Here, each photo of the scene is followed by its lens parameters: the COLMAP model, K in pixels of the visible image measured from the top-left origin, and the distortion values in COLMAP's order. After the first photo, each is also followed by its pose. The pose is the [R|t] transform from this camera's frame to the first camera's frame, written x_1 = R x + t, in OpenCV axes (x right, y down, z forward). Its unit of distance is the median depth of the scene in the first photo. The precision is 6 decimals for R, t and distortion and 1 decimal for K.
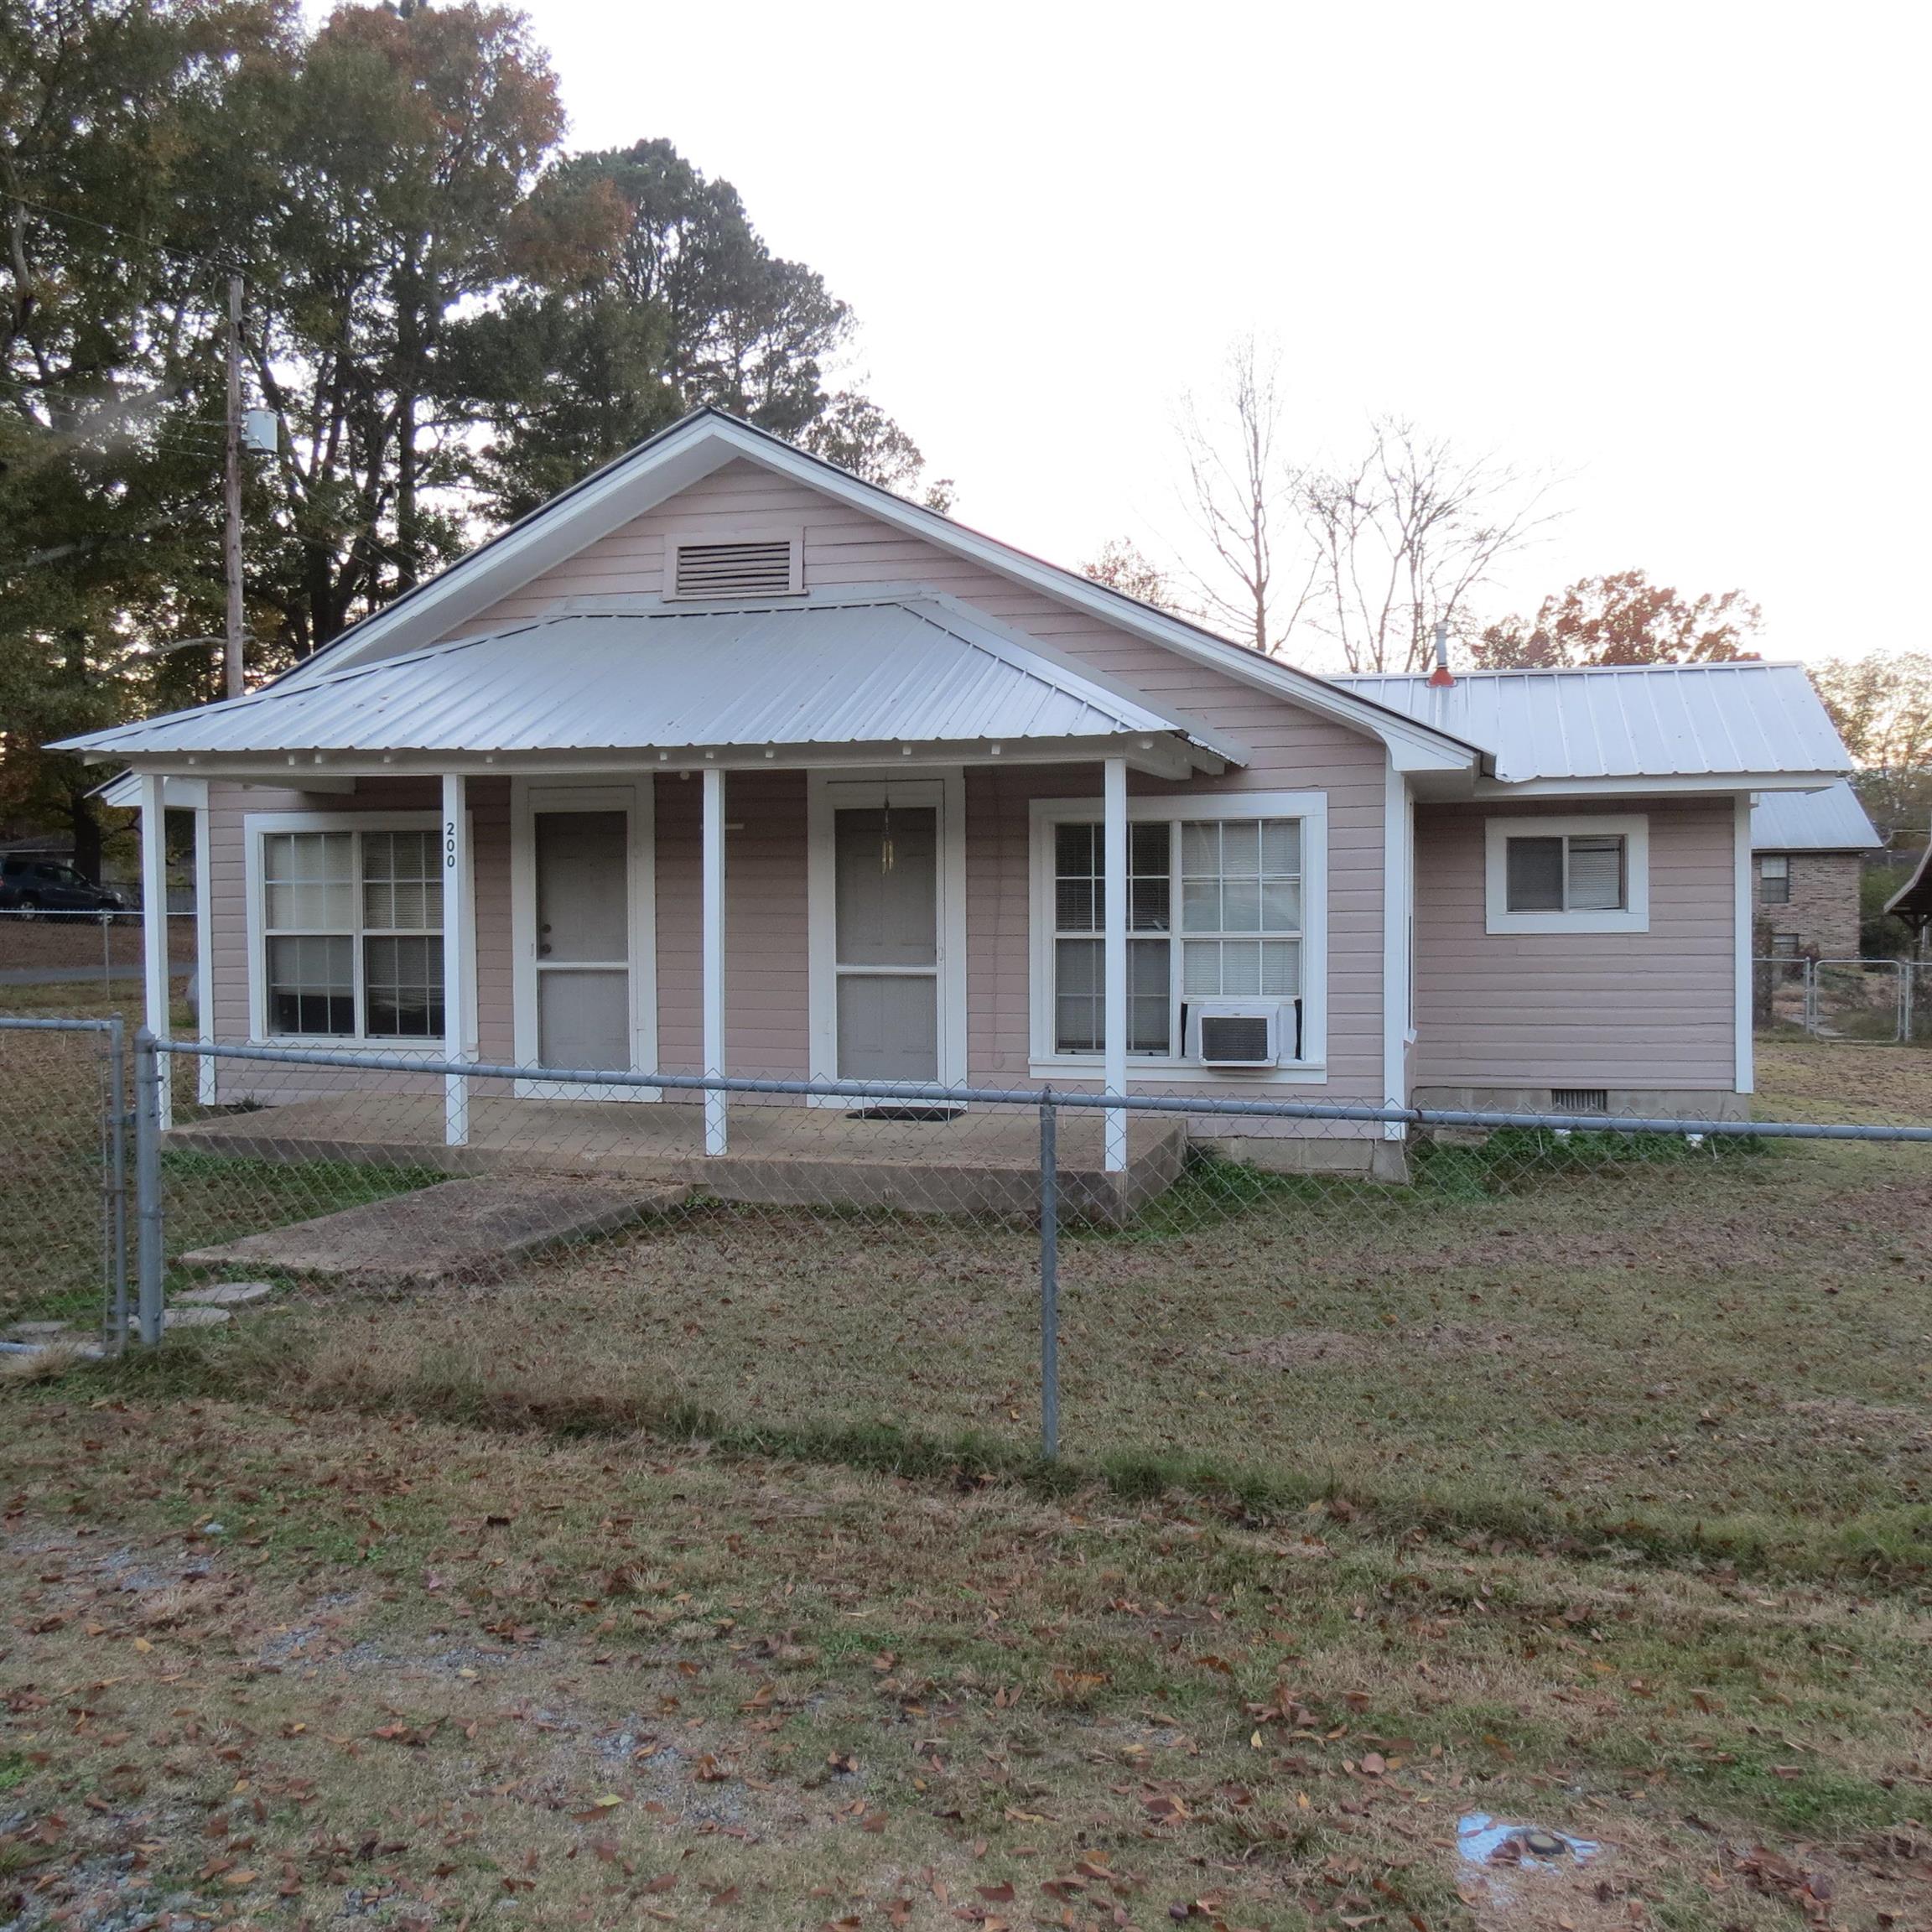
lens RADIAL K [[1868.1, 0, 966.0], [0, 1868.1, 966.0], [0, 0, 1]] dist [-0.016912, 0.014302]
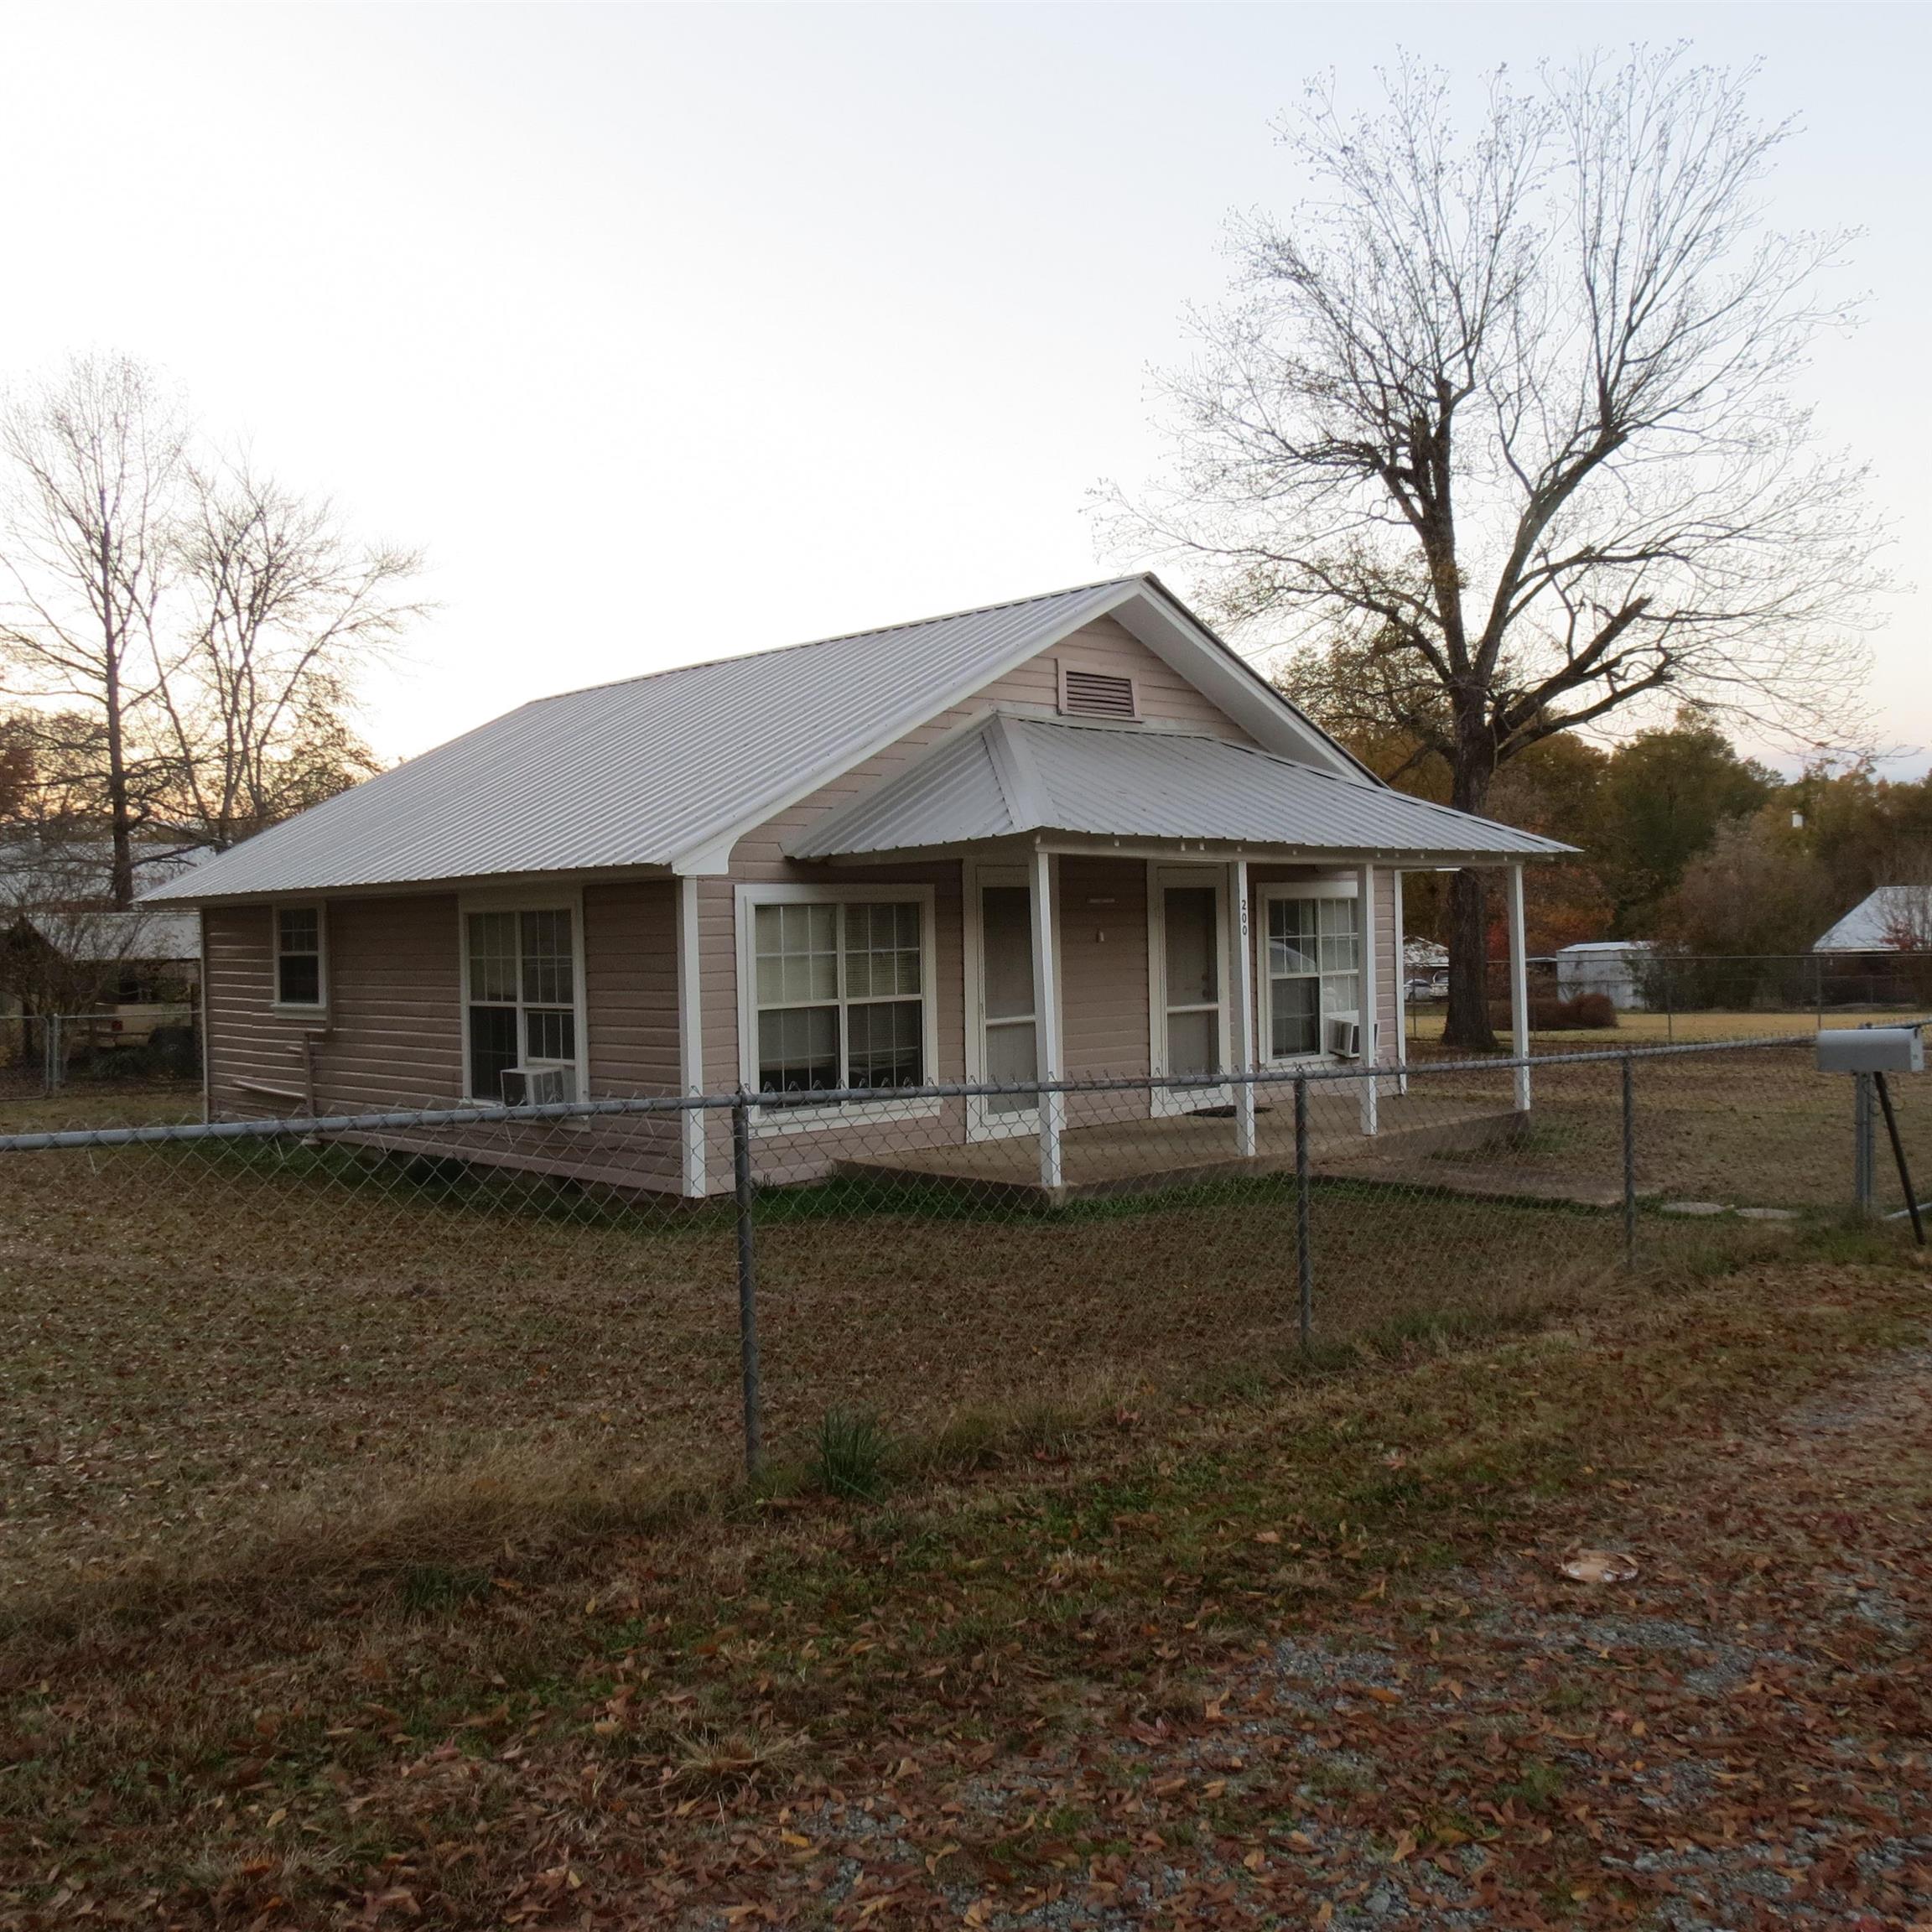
lens RADIAL K [[1868.1, 0, 966.0], [0, 1868.1, 966.0], [0, 0, 1]] dist [-0.016912, 0.014302]
pose [[0.493372, -0.029002, 0.869335, -1.188882], [0.043879, 0.999001, 0.008426, -0.043502], [-0.868711, 0.033988, 0.494152, 0.440142]]
